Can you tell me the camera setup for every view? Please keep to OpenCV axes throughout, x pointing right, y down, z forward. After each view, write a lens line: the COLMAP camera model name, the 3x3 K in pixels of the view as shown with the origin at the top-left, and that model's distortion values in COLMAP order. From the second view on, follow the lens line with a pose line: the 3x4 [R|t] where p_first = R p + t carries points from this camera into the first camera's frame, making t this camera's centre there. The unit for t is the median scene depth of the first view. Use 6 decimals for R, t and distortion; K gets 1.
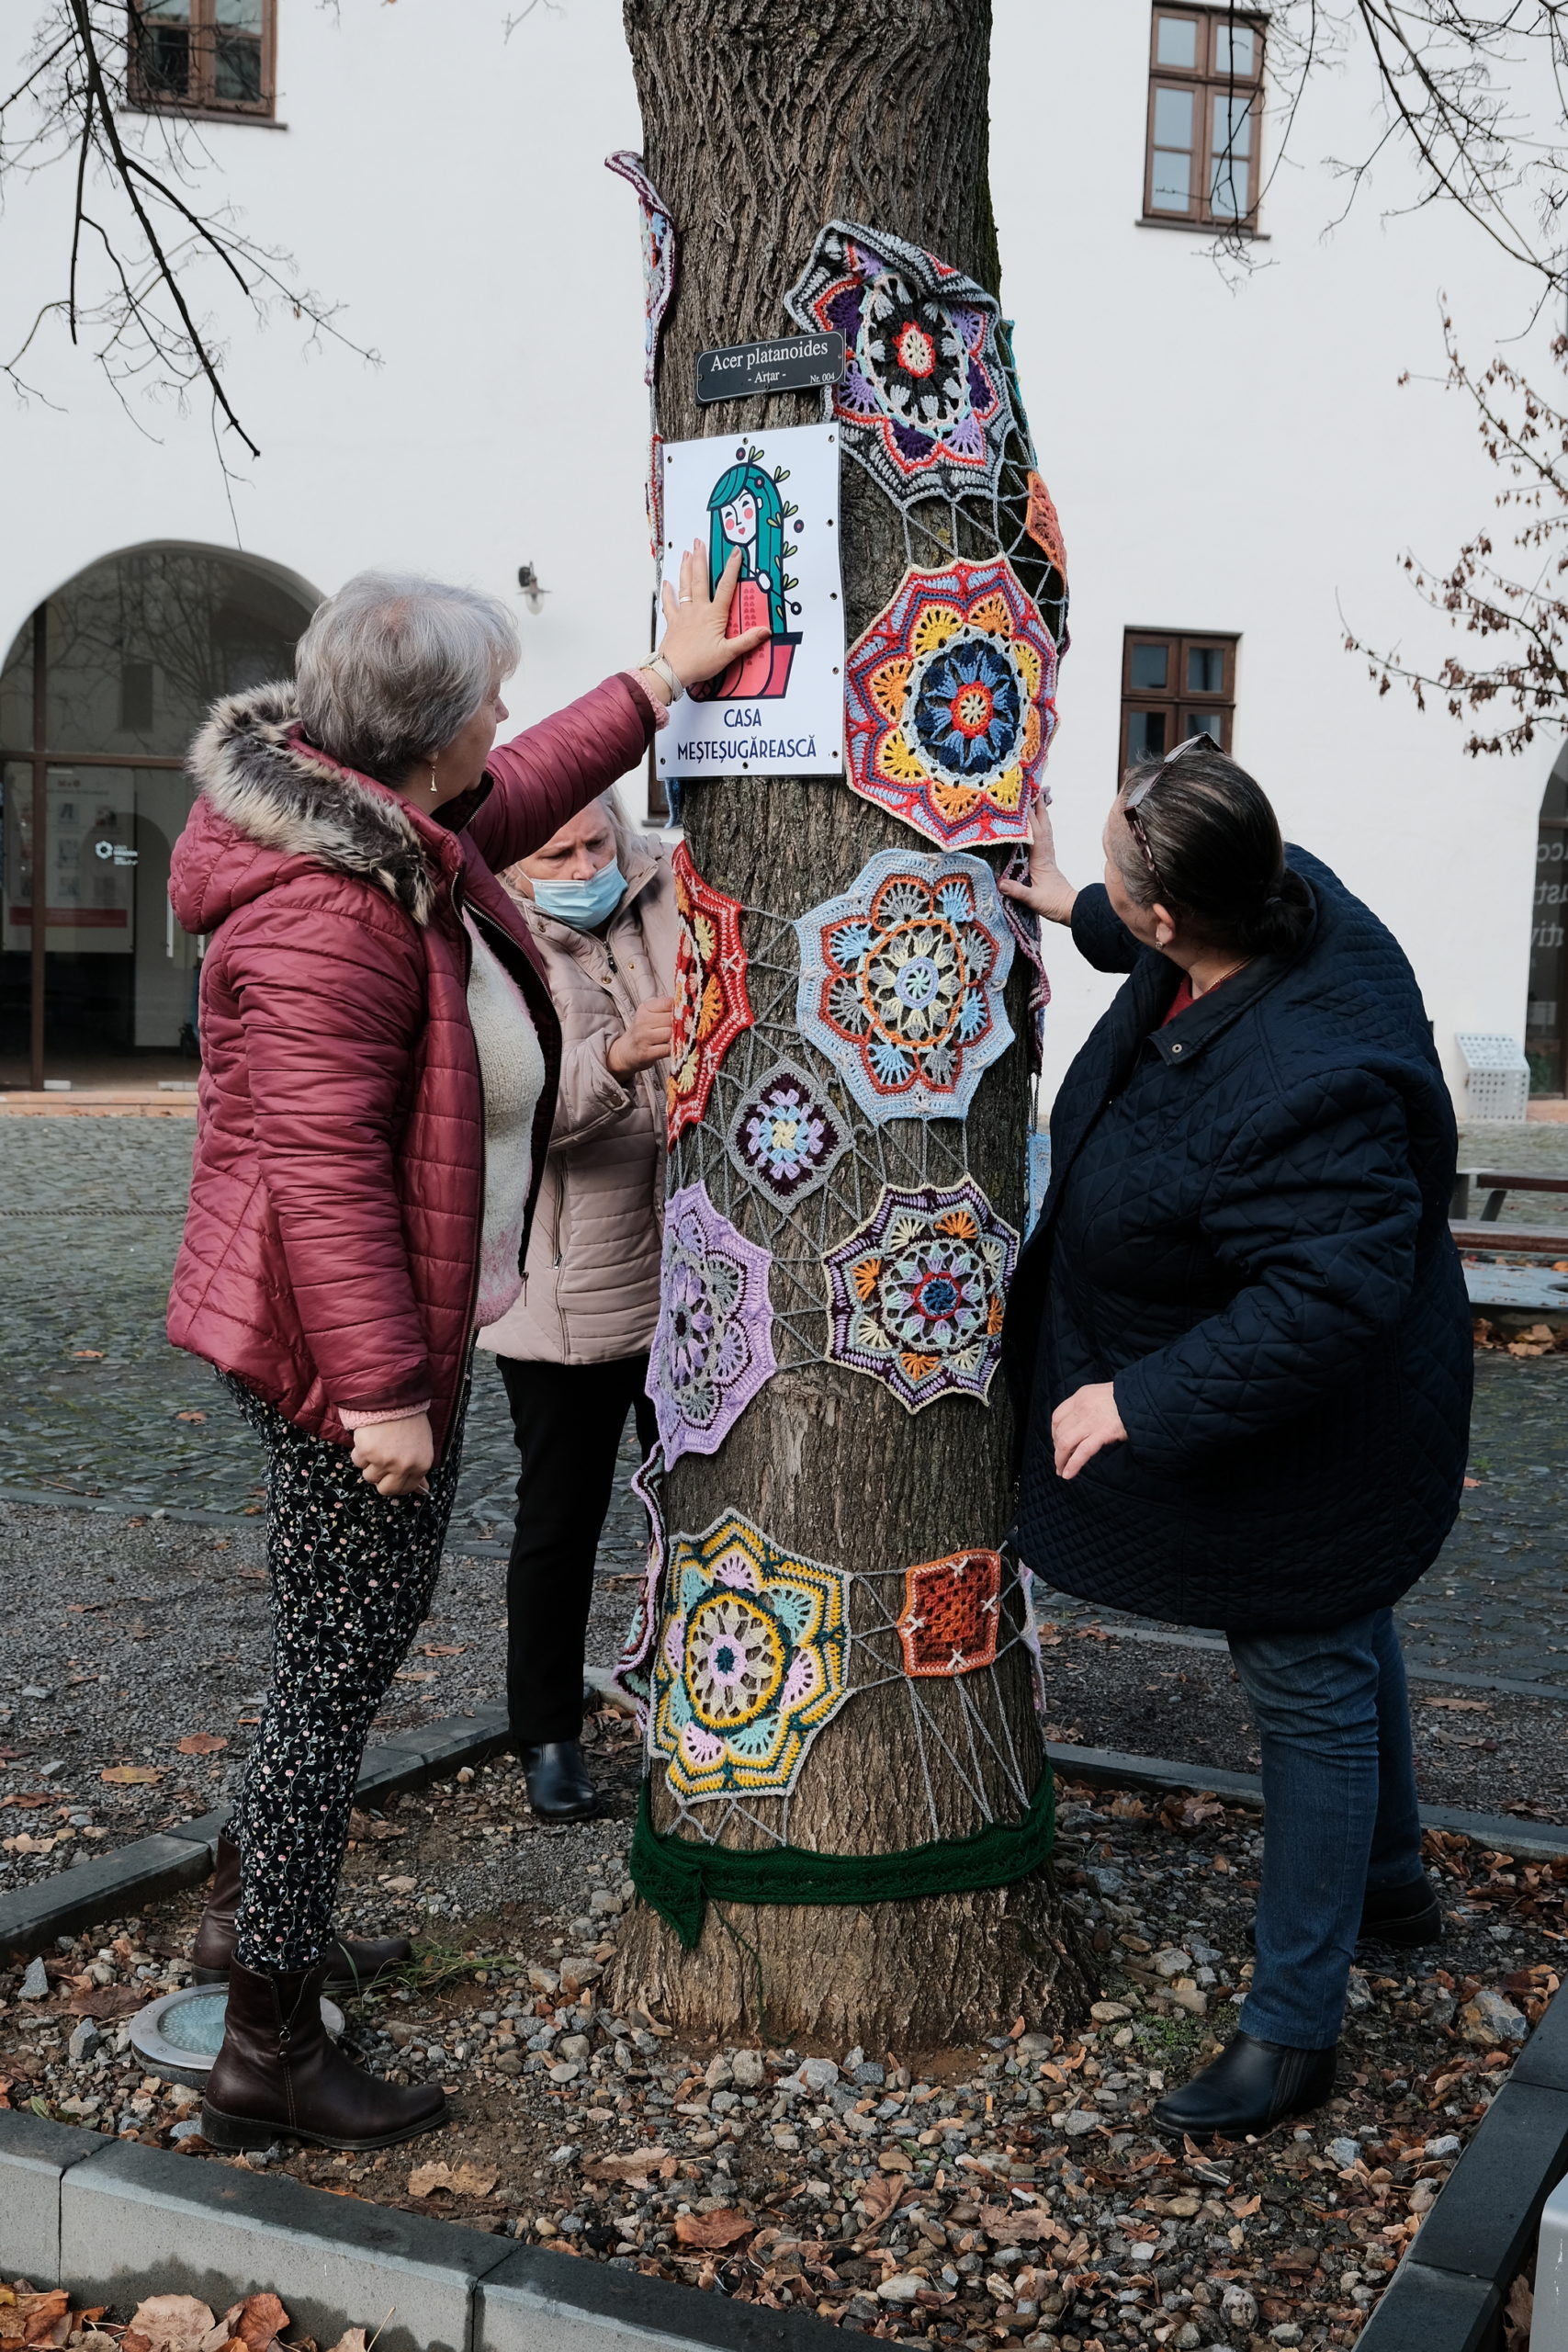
lens RADIAL K [[2969.3, 0, 798.2], [0, 2969.3, 1128.0], [0, 0, 1]] dist [0.033188, 0.000000]
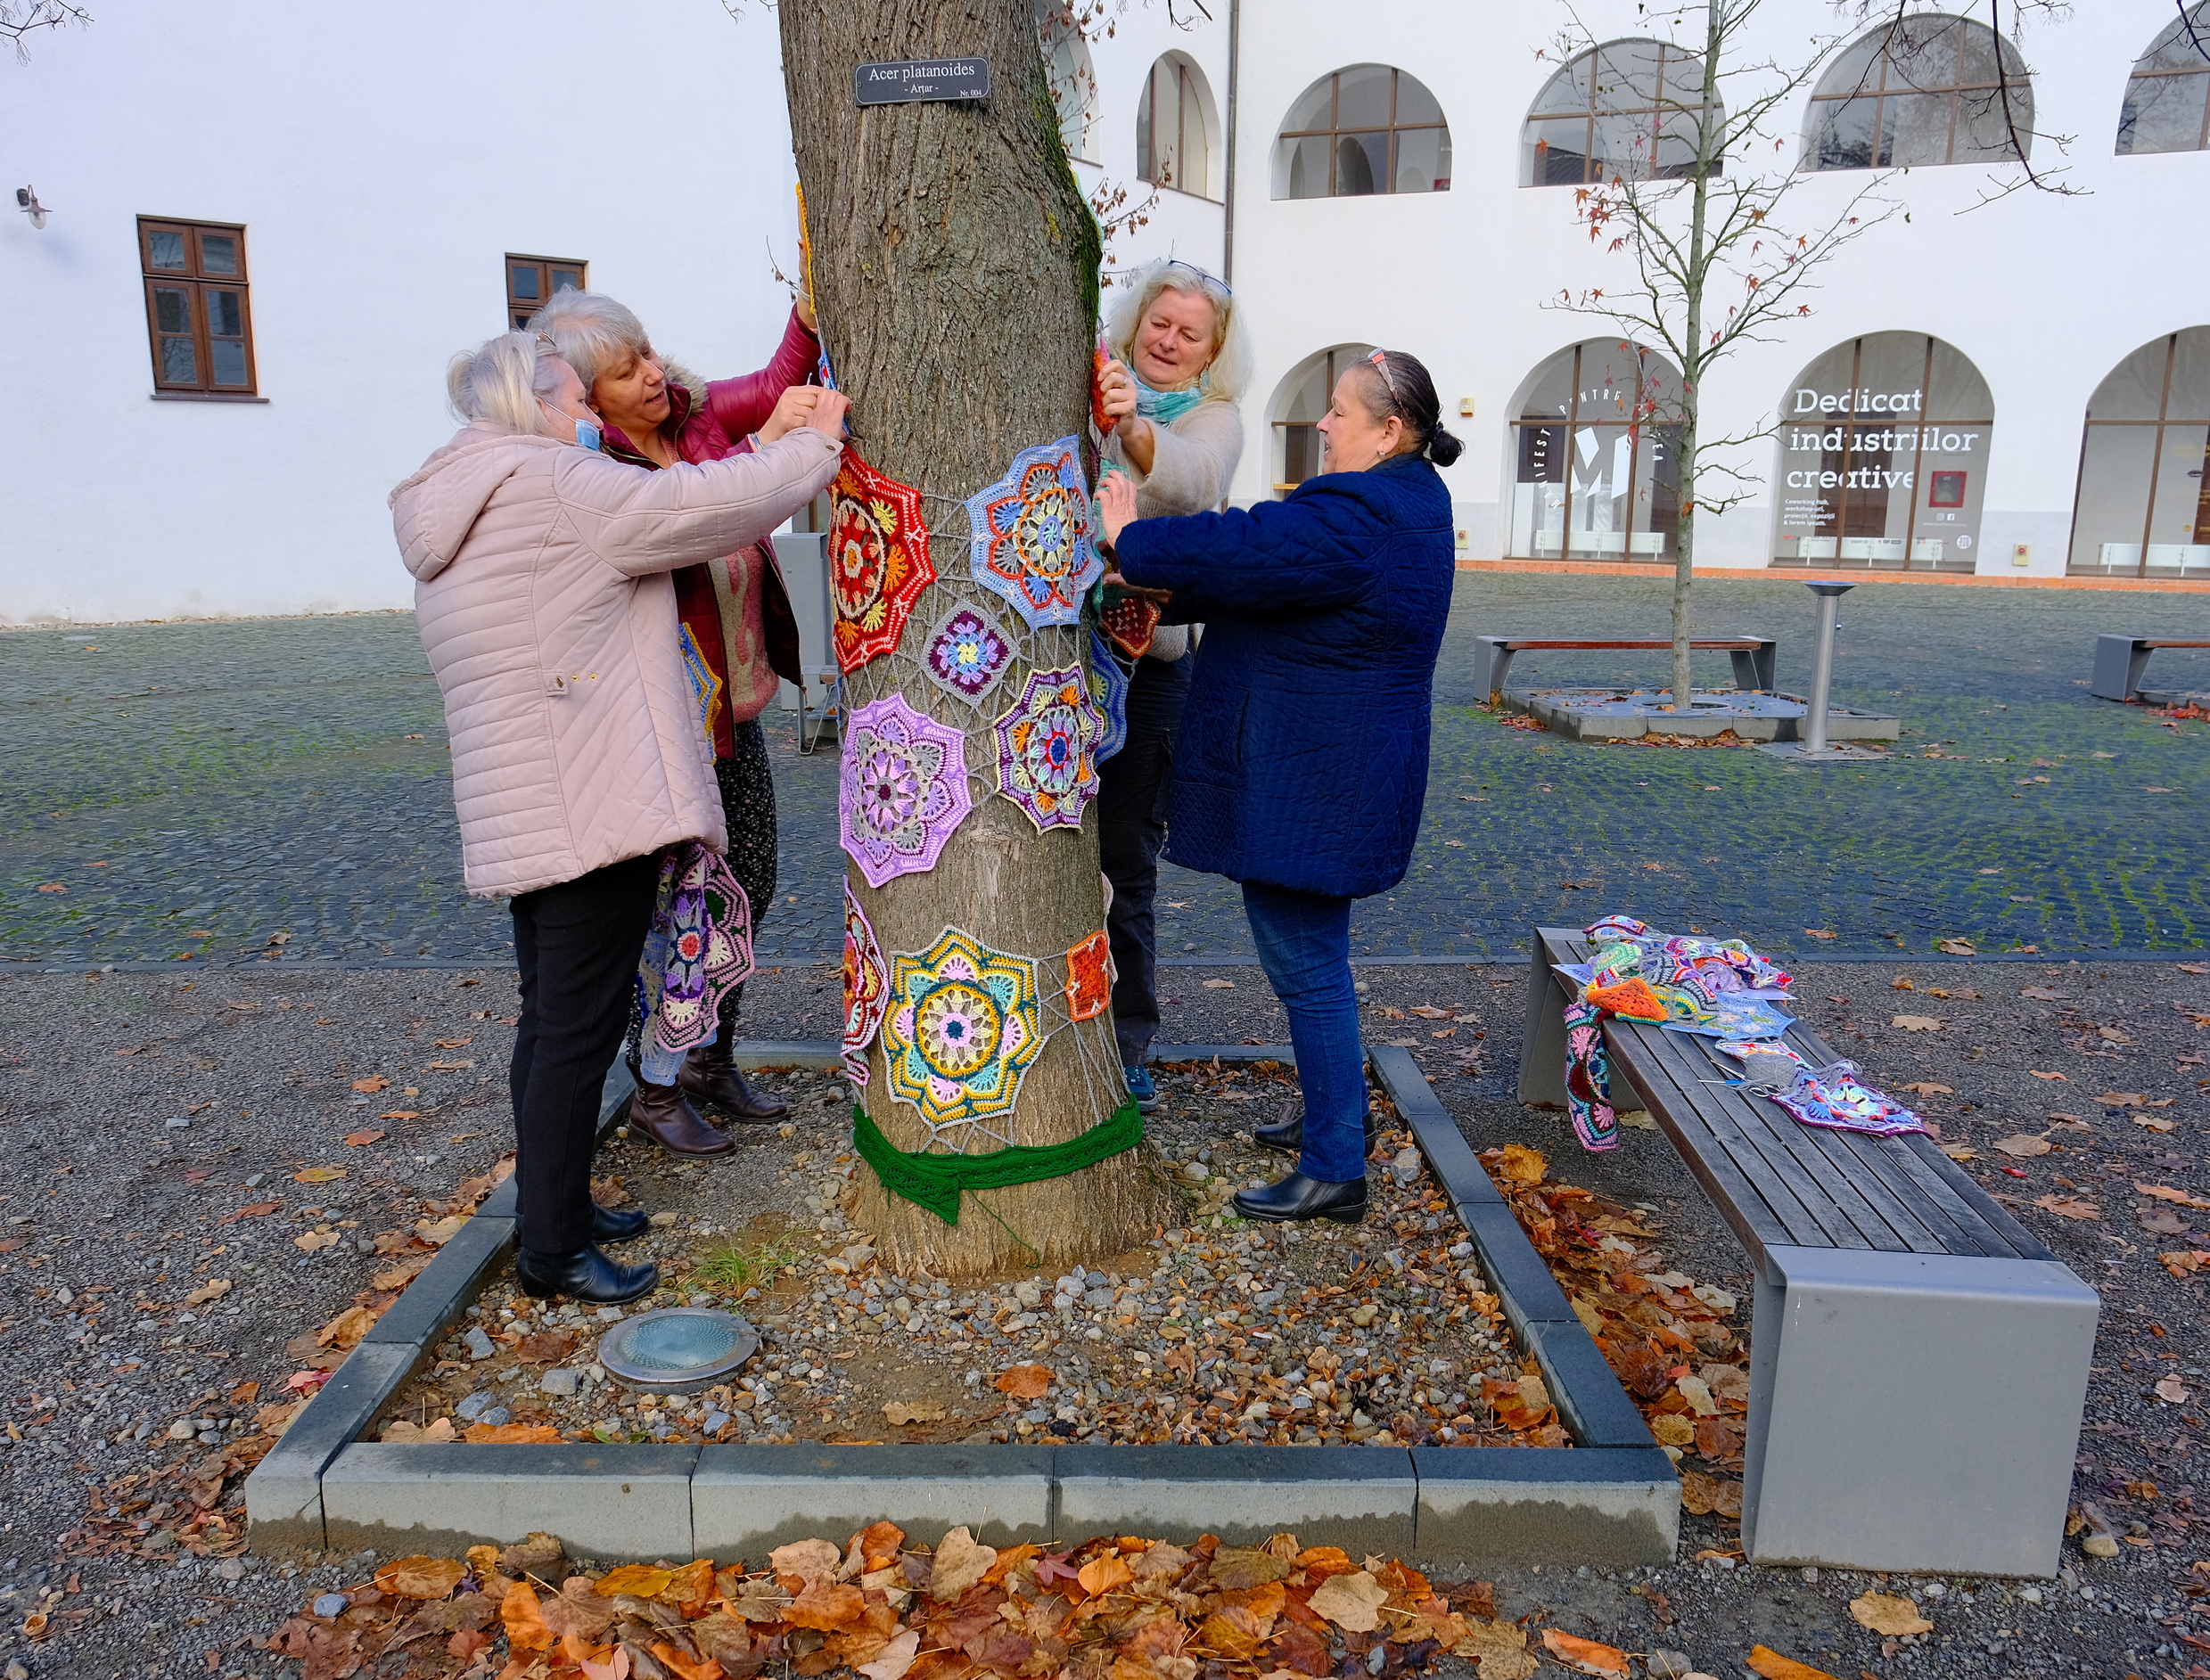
lens RADIAL K [[1883.9, 0, 1134.9], [0, 1883.9, 914.3], [0, 0, 1]] dist [-0.015362, 0.019552]
pose [[0.886254, -0.124180, 0.446244, -0.347164], [0.046755, 0.982456, 0.180539, -0.036253], [-0.460835, -0.139139, 0.876511, 0.169118]]
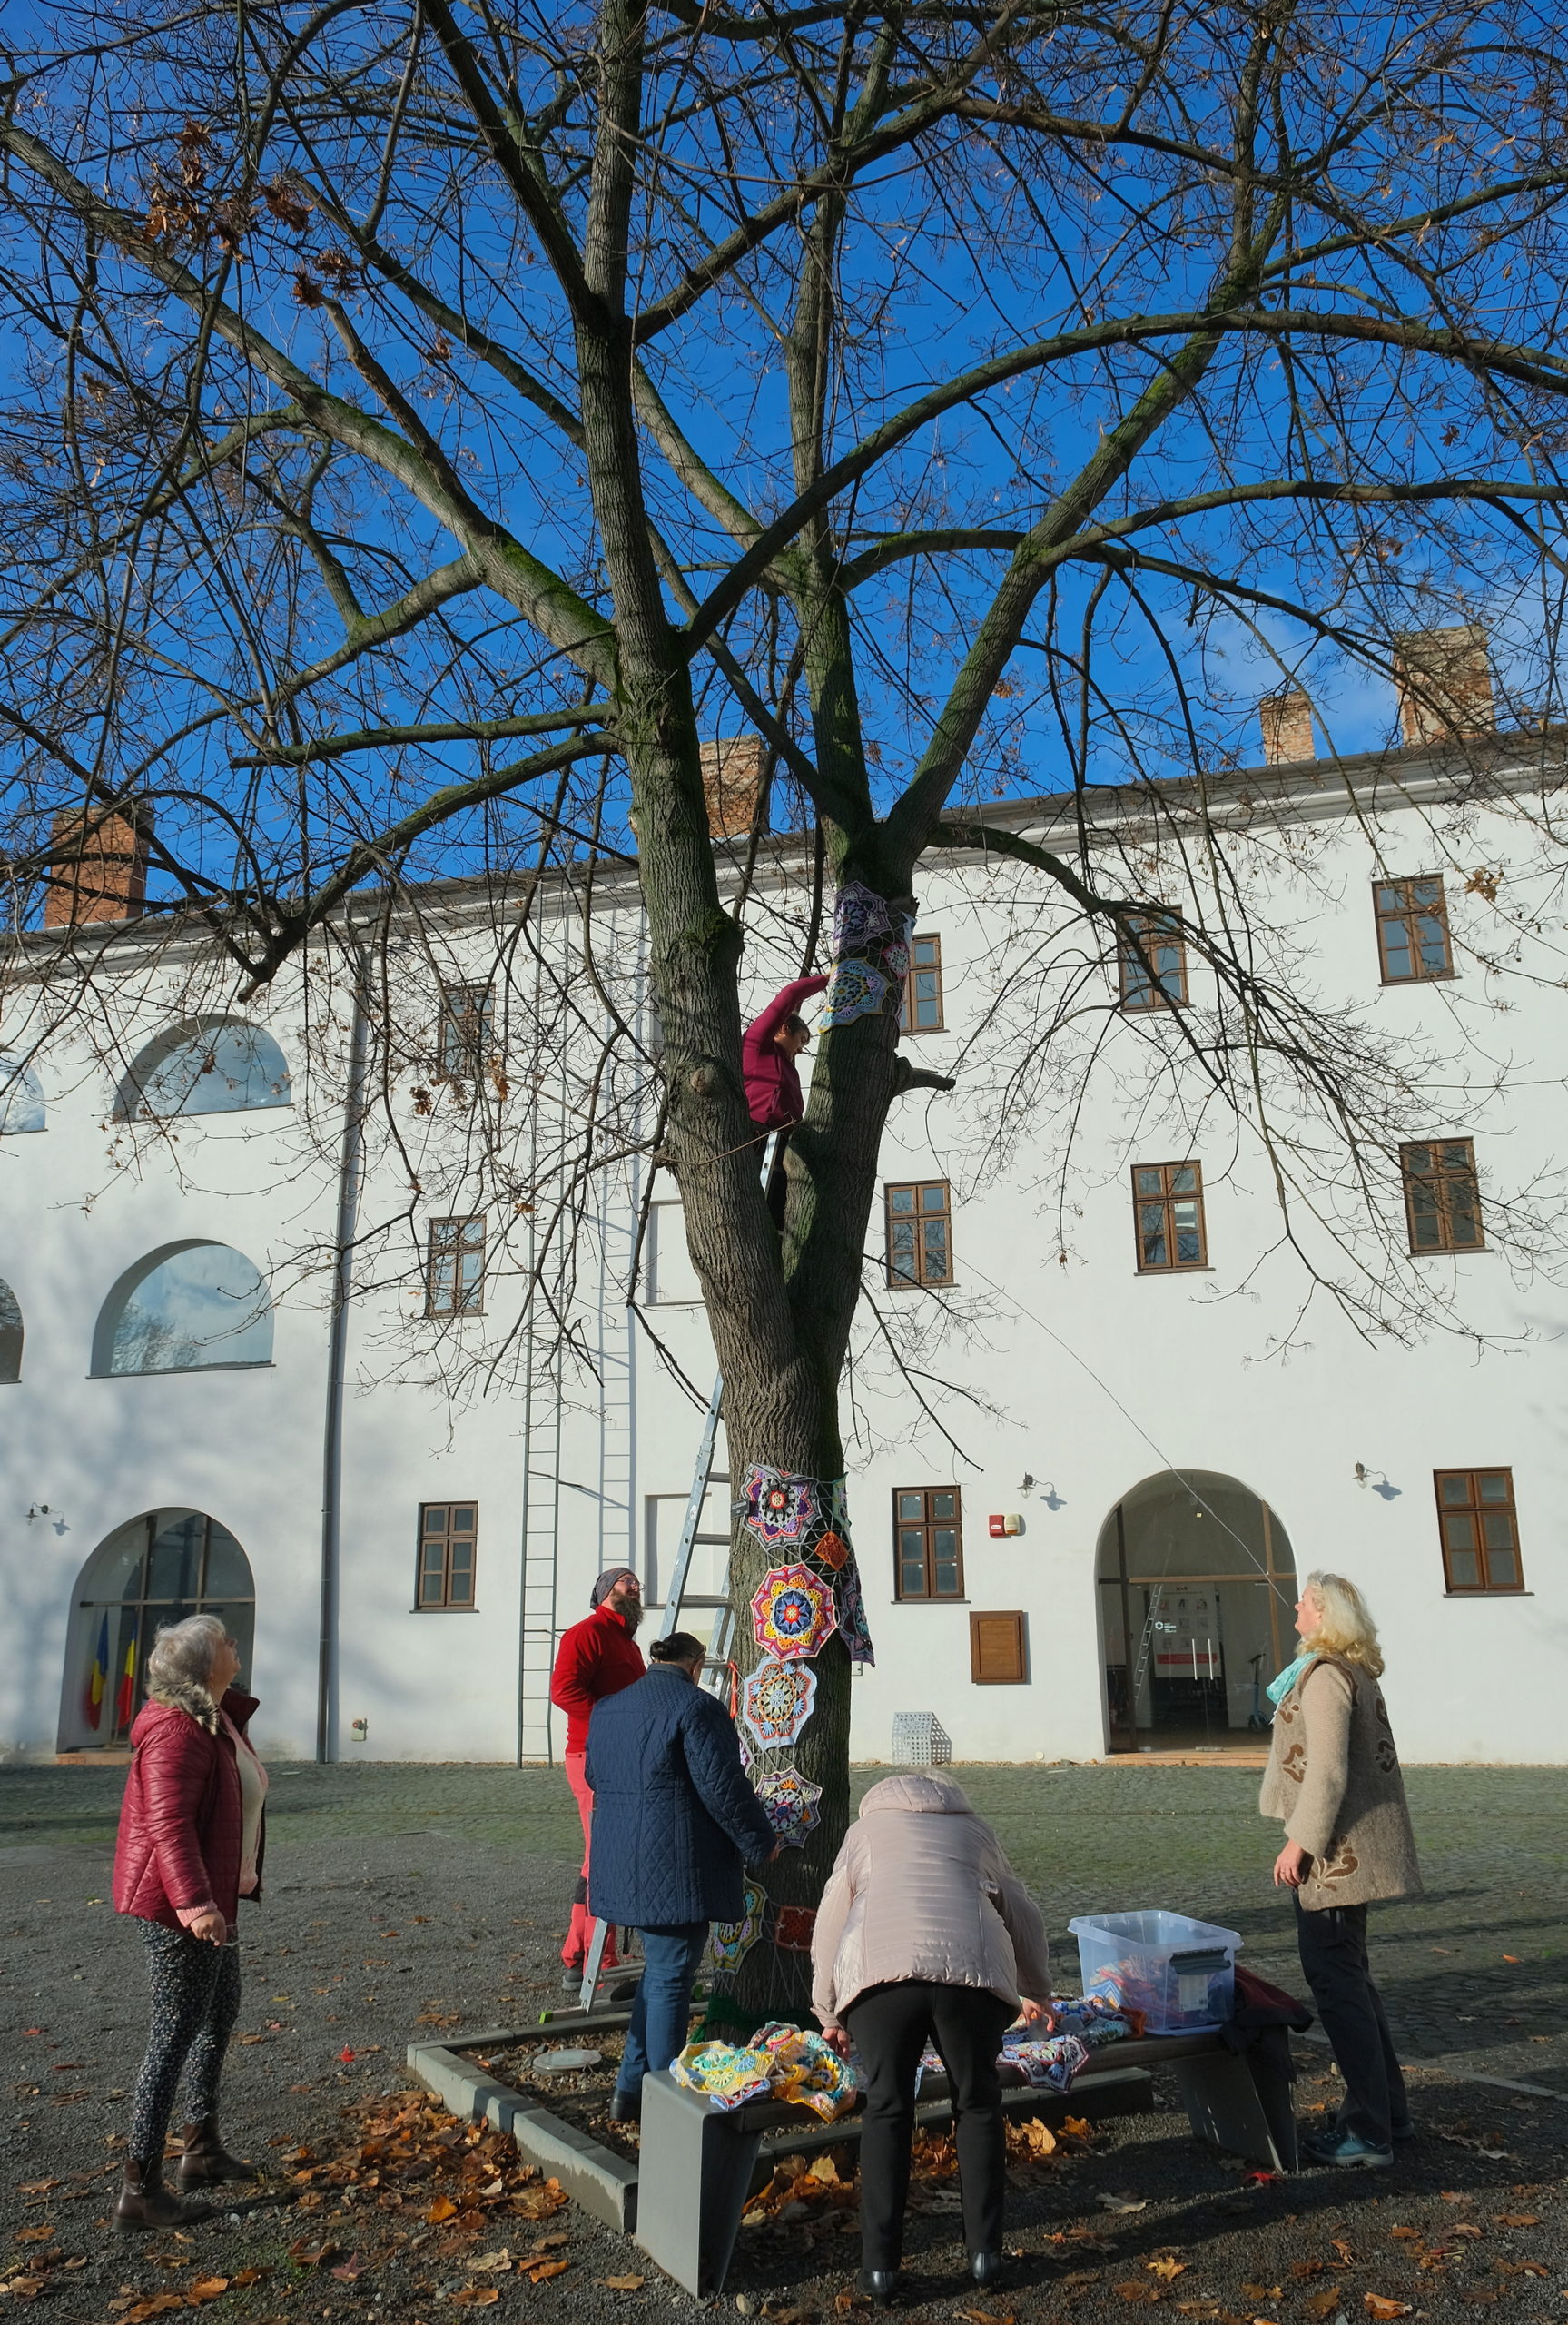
lens RADIAL K [[1674.4, 0, 806.4], [0, 1674.4, 1204.9], [0, 0, 1]] dist [0.002225, 0.009980]
pose [[0.836709, -0.178747, -0.517656, 1.056127], [0.000981, 0.945723, -0.324973, 0.023865], [0.547647, 0.271400, 0.791470, -0.492350]]
